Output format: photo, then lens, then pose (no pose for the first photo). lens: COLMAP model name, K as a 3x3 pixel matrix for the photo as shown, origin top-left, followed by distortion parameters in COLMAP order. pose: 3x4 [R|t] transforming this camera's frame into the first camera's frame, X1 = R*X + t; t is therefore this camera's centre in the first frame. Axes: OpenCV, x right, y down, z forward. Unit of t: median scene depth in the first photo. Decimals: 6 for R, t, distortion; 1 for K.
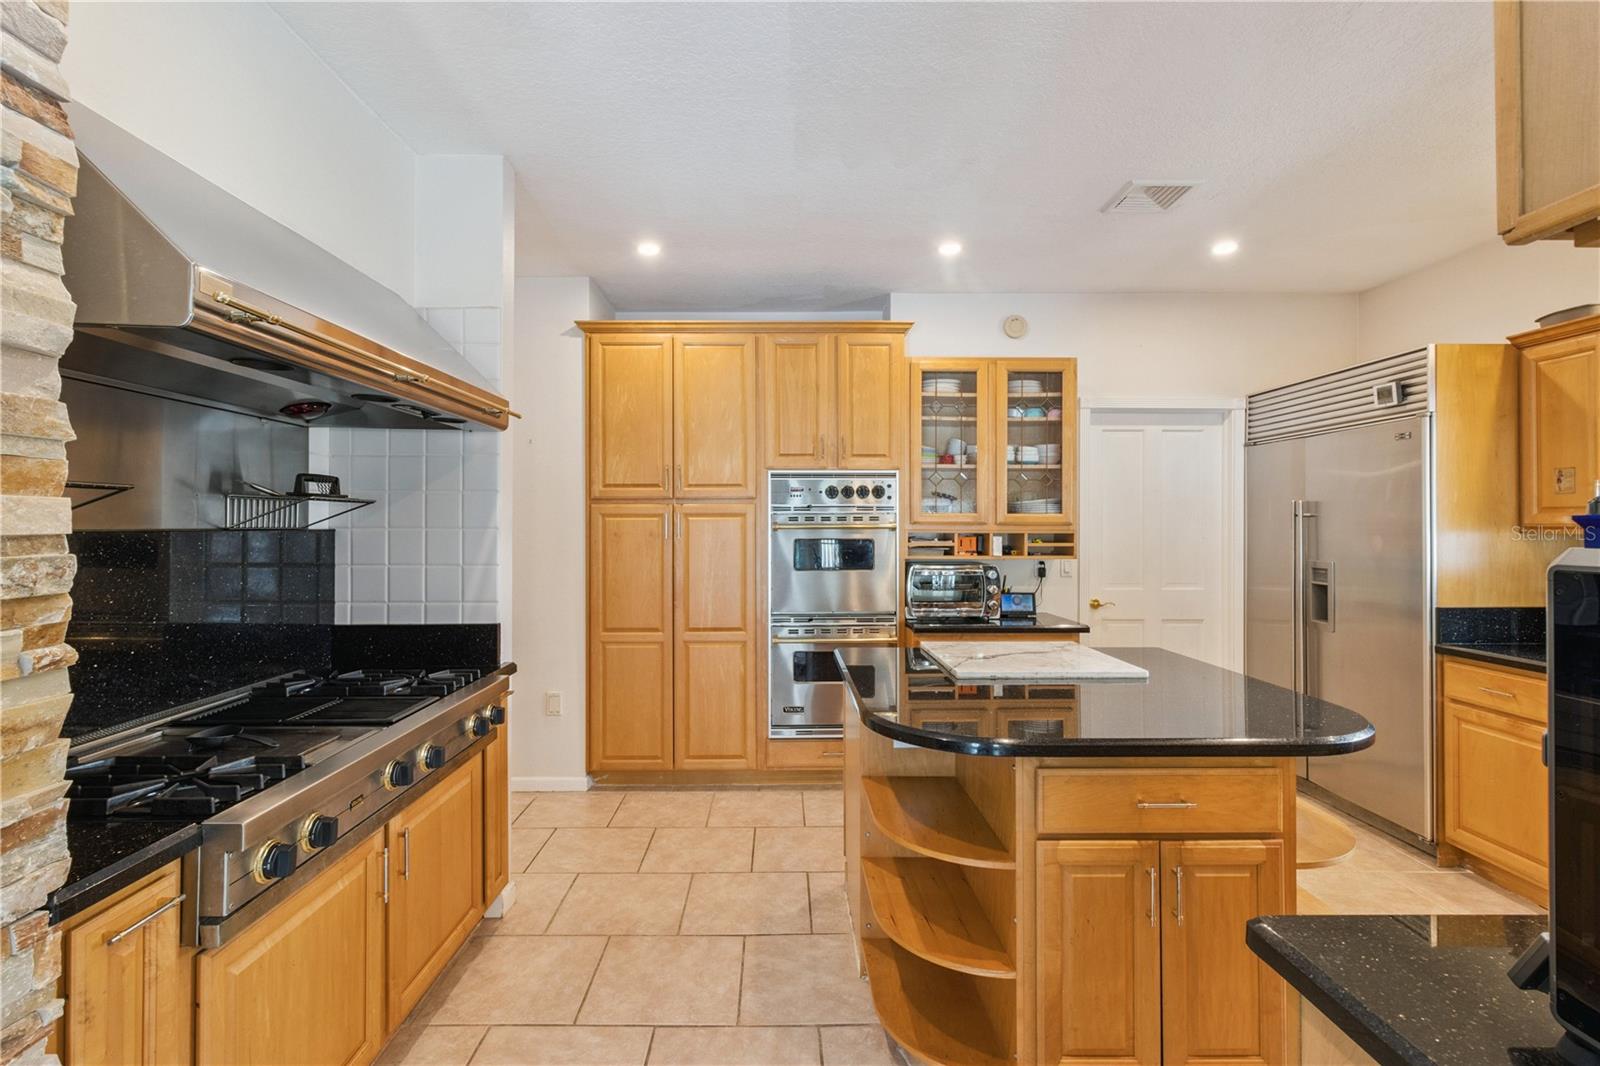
lens RADIAL K [[751.9, 0, 772.9], [0, 751.9, 509.5], [0, 0, 1]] dist [-0.000128, 0.000694]
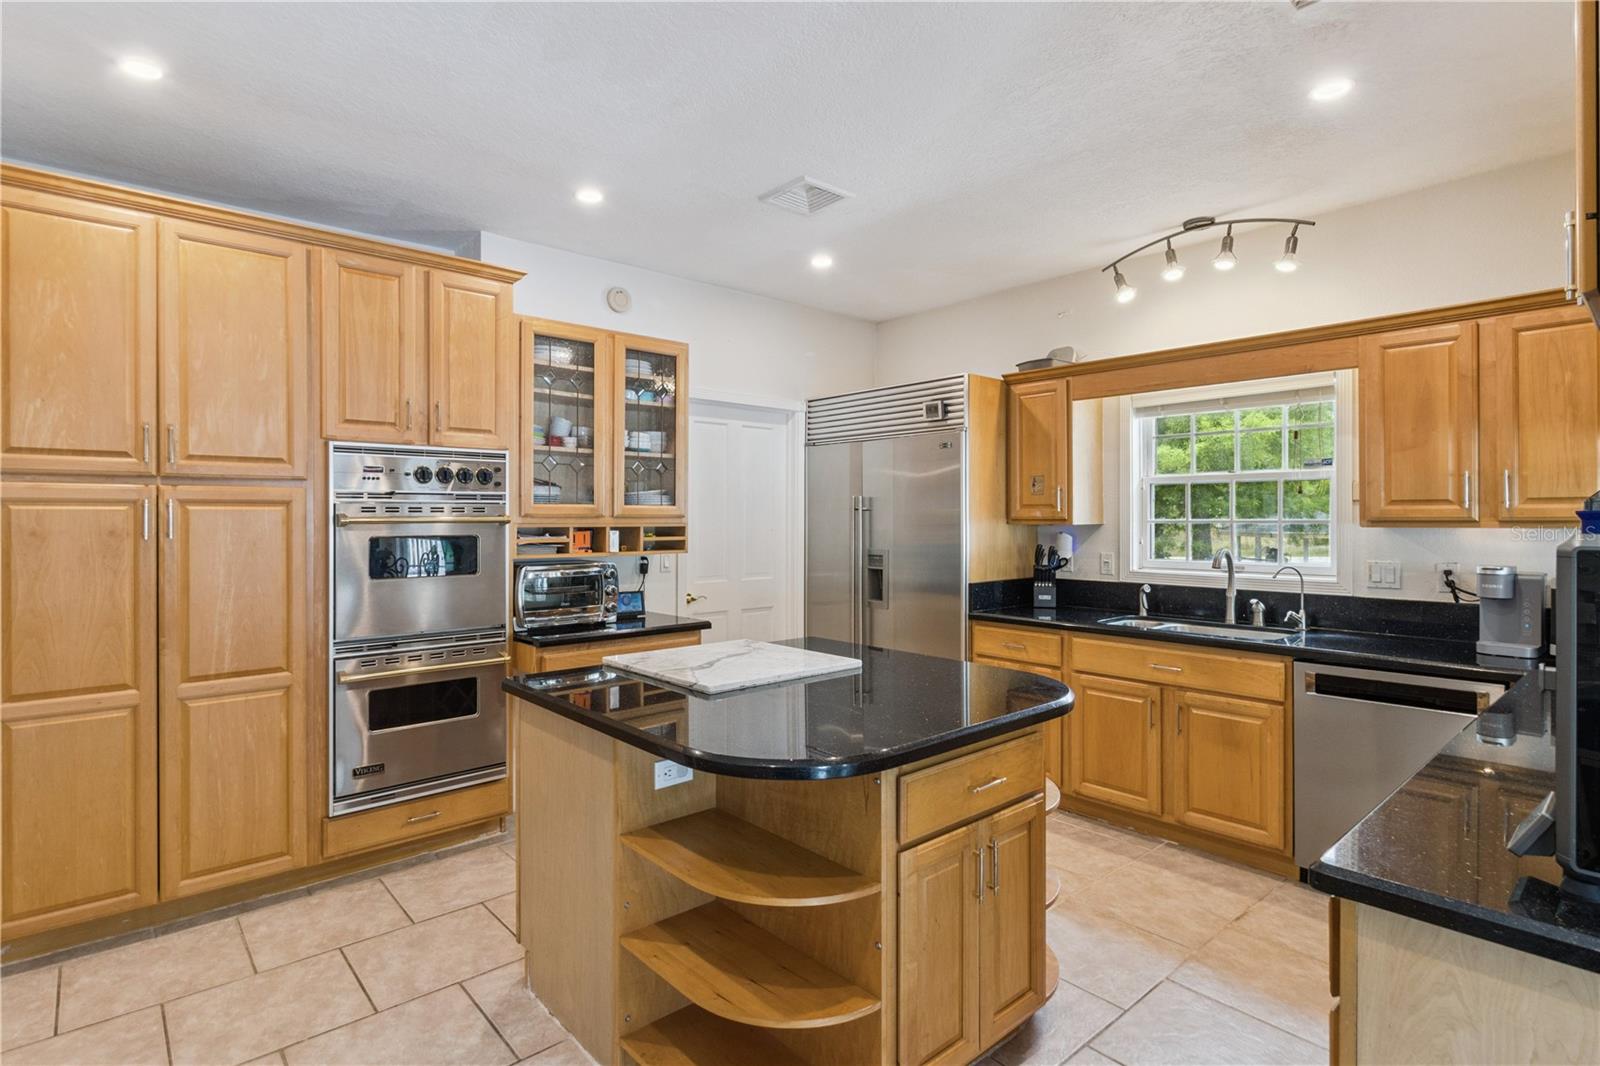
lens RADIAL K [[802.8, 0, 781.3], [0, 802.8, 511.3], [0, 0, 1]] dist [-0.001708, -0.001759]
pose [[0.754806, 0.004994, 0.655929, -0.179209], [-0.013033, 0.999888, 0.007385, 0.003086], [-0.655818, -0.014123, 0.754787, 0.147067]]
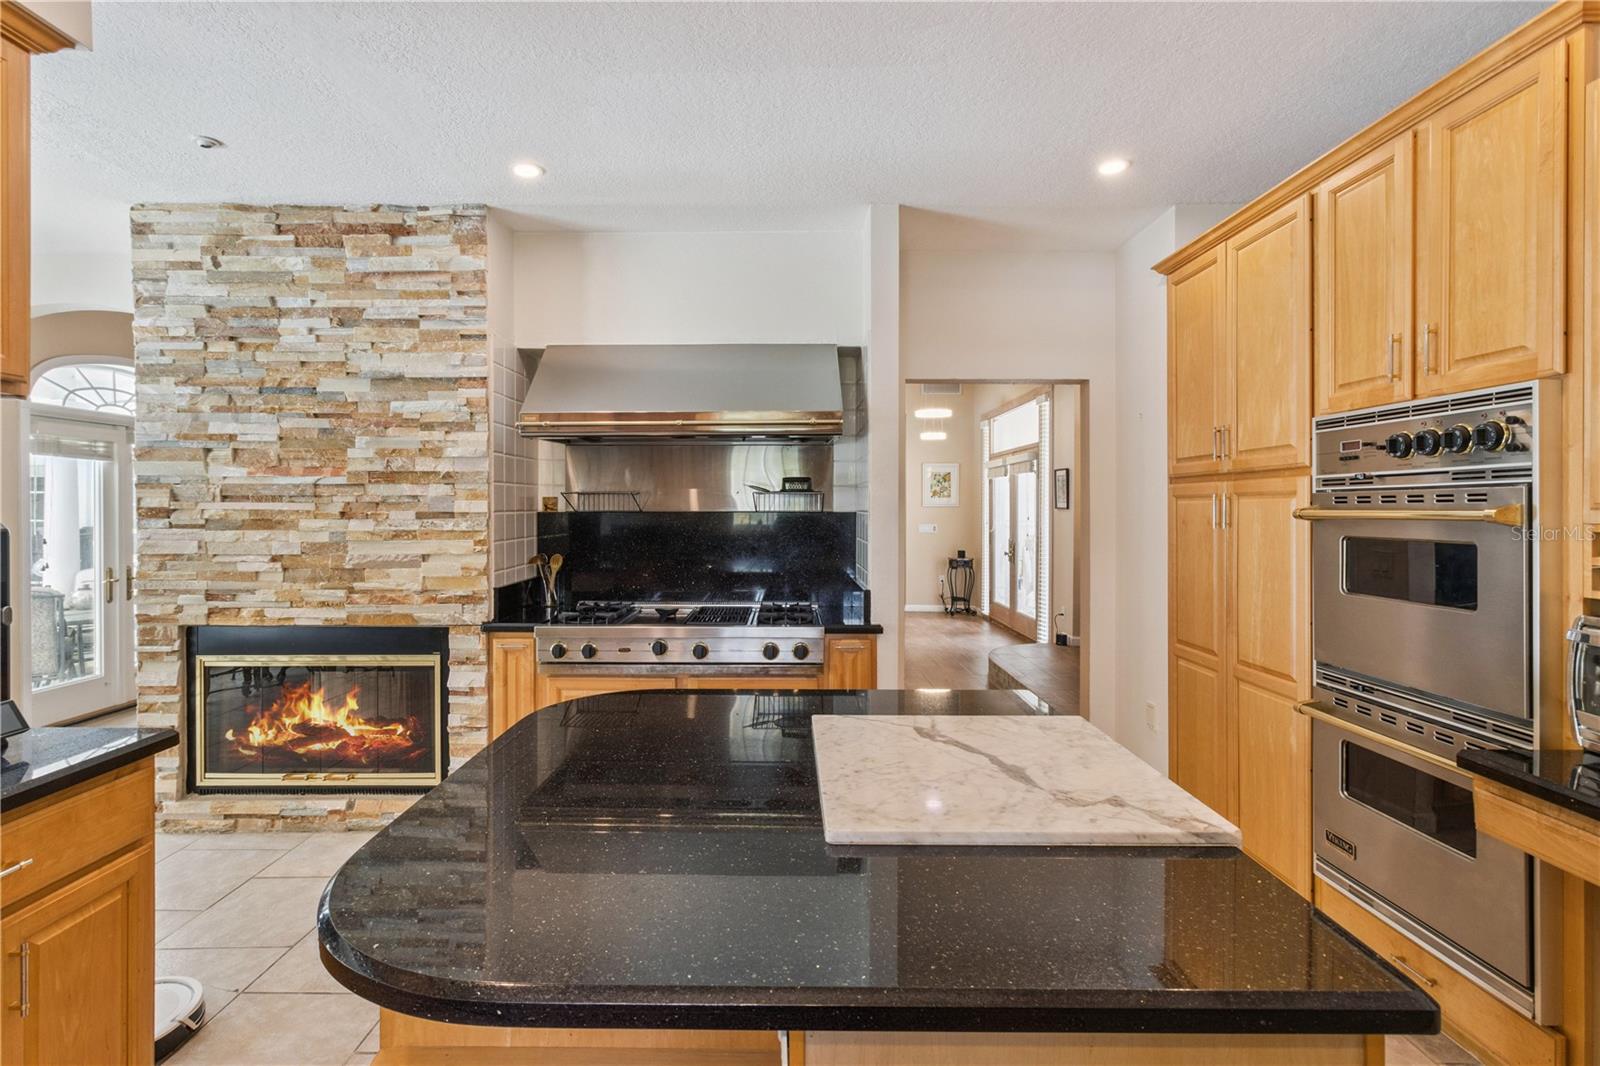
lens RADIAL K [[751.9, 0, 772.9], [0, 751.9, 509.5], [0, 0, 1]] dist [-0.000128, 0.000694]
pose [[-0.008239, 0.003330, -0.999961, 0.578132], [0.019762, 0.999800, 0.003166, 0.009236], [0.999771, -0.019735, -0.008303, 0.579319]]
